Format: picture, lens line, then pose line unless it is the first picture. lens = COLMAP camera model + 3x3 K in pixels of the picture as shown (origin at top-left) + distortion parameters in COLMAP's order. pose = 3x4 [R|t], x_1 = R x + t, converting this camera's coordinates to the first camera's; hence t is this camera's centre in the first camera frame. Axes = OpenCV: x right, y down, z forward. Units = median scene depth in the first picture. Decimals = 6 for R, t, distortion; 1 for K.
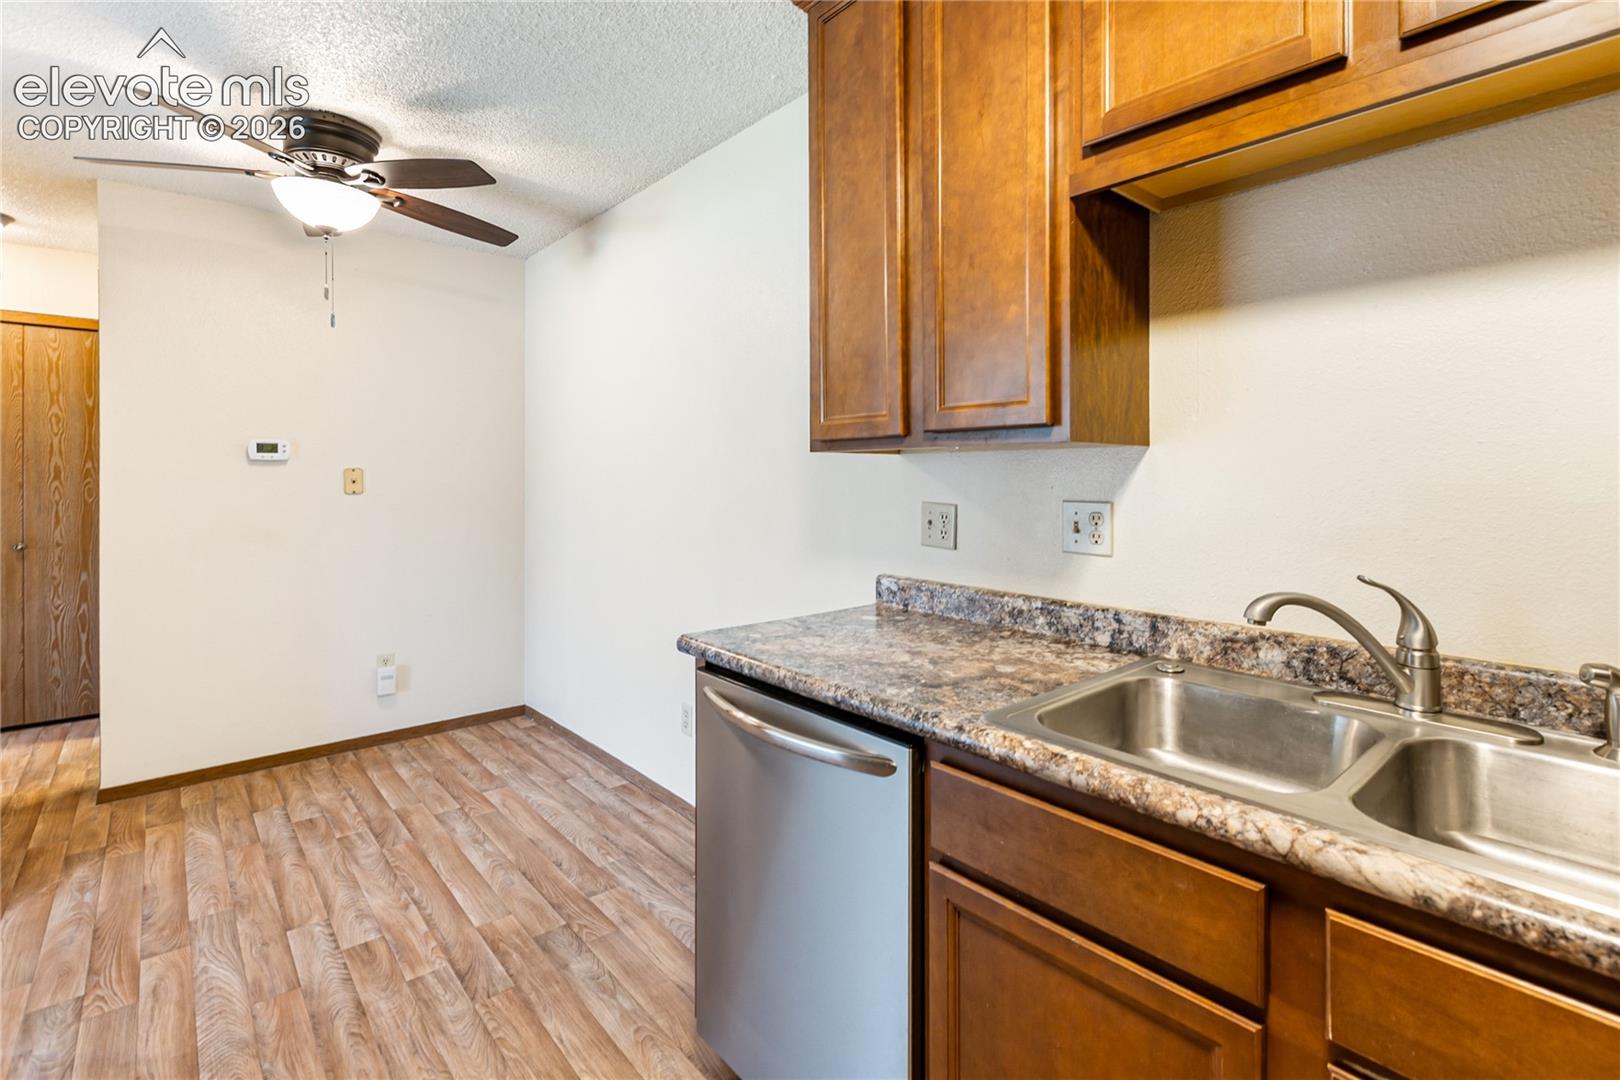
lens RADIAL K [[754.9, 0, 810.5], [0, 754.9, 448.3], [0, 0, 1]] dist [-0.000410, -0.000402]
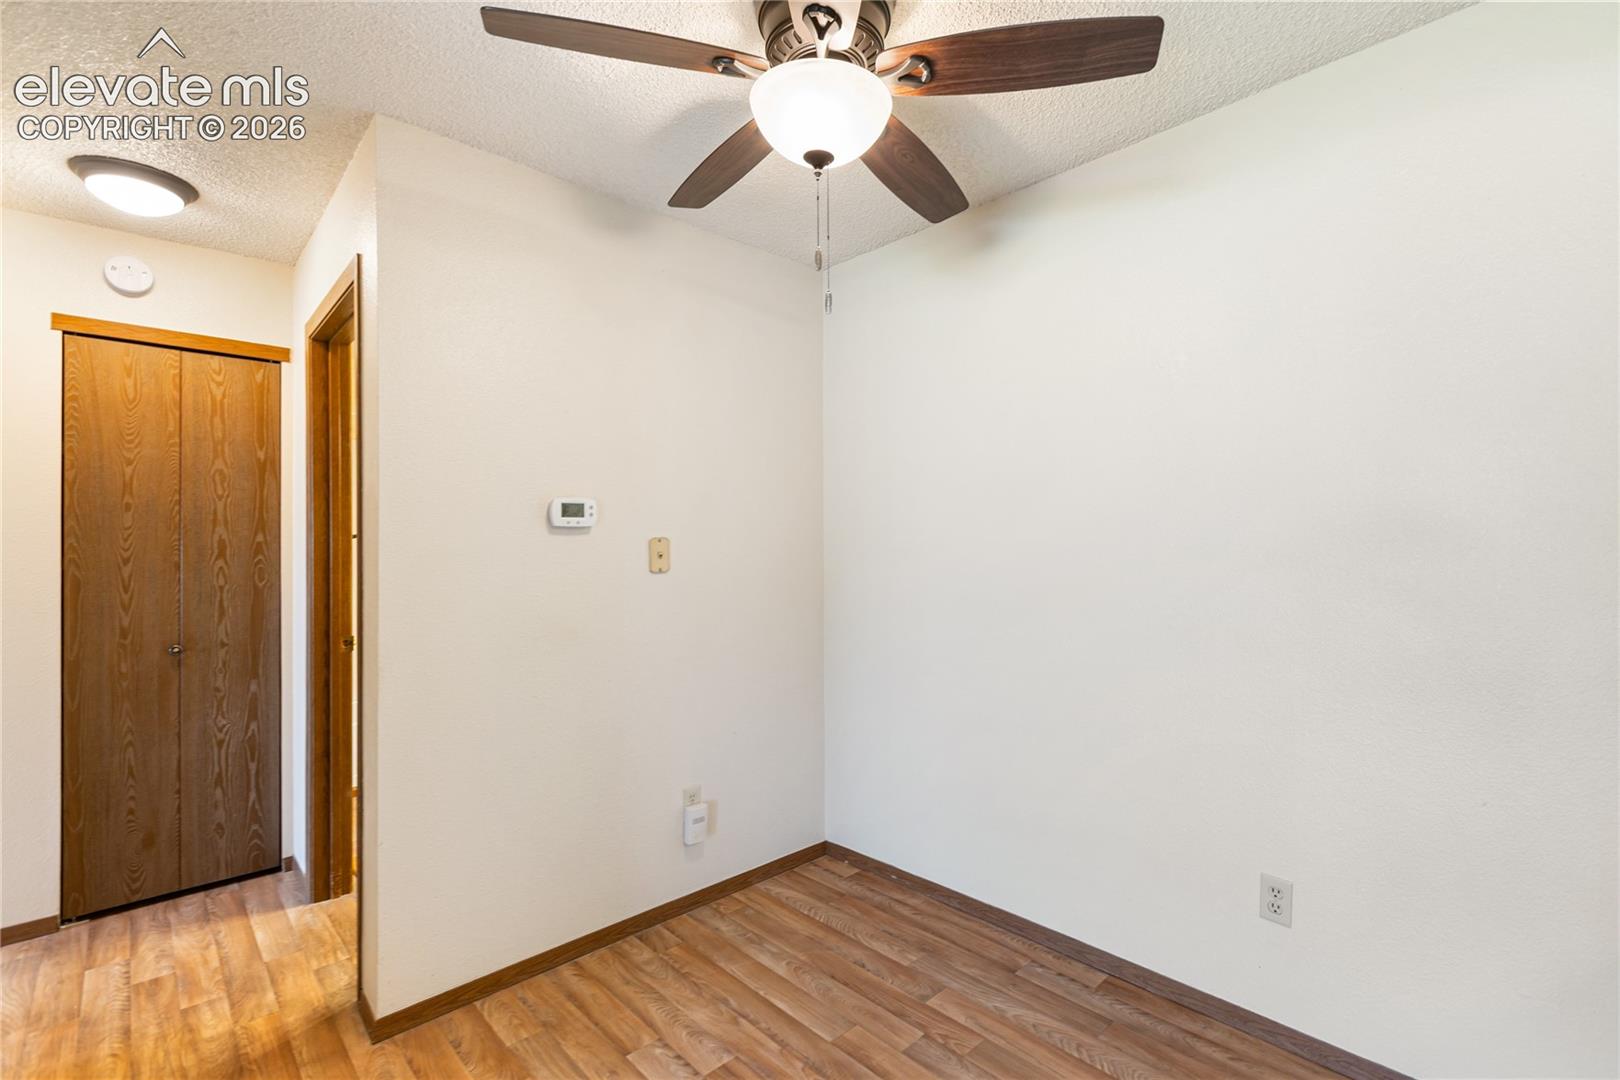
lens RADIAL K [[741.6, 0, 808.4], [0, 741.6, 508.5], [0, 0, 1]] dist [0.002537, 0.000009]
pose [[0.999564, -0.009021, 0.028115, -0.447323], [0.009406, 0.999864, -0.013572, 0.008404], [-0.027988, 0.013831, 0.999513, 0.252178]]
